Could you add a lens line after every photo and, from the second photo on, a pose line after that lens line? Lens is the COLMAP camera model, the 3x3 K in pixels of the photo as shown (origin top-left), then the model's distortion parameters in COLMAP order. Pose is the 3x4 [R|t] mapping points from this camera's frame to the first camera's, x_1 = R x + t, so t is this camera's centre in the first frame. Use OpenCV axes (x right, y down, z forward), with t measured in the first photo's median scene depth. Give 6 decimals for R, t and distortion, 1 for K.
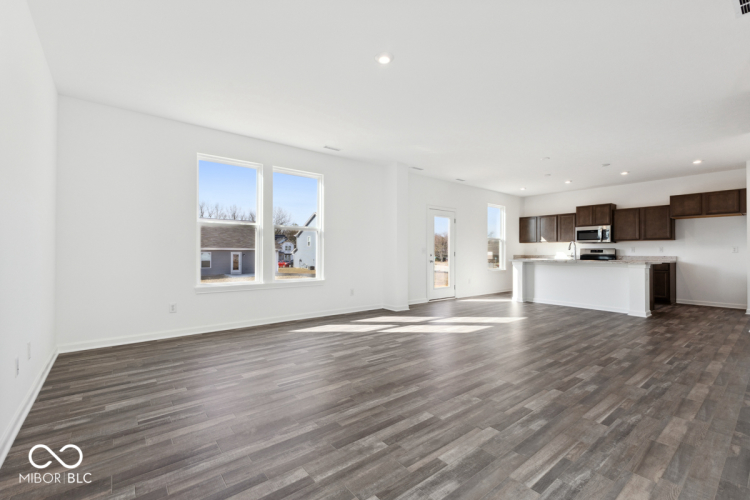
lens RADIAL K [[331.1, 0, 374.4], [0, 331.1, 251.3], [0, 0, 1]] dist [-0.000521, 0.000091]
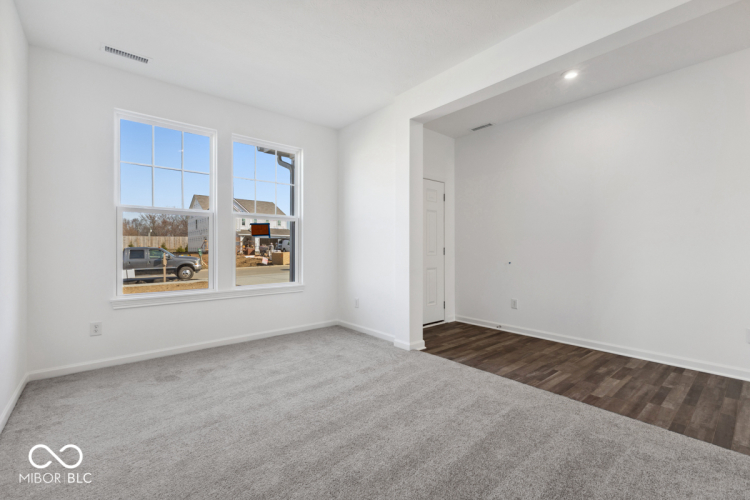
lens RADIAL K [[331.1, 0, 376.1], [0, 331.1, 248.2], [0, 0, 1]] dist [-0.000521, 0.000091]
pose [[-0.999658, 0.003202, -0.025969, 1.274199], [0.003121, 0.999990, 0.003148, -0.008711], [0.025978, 0.003066, -0.999658, 2.329197]]
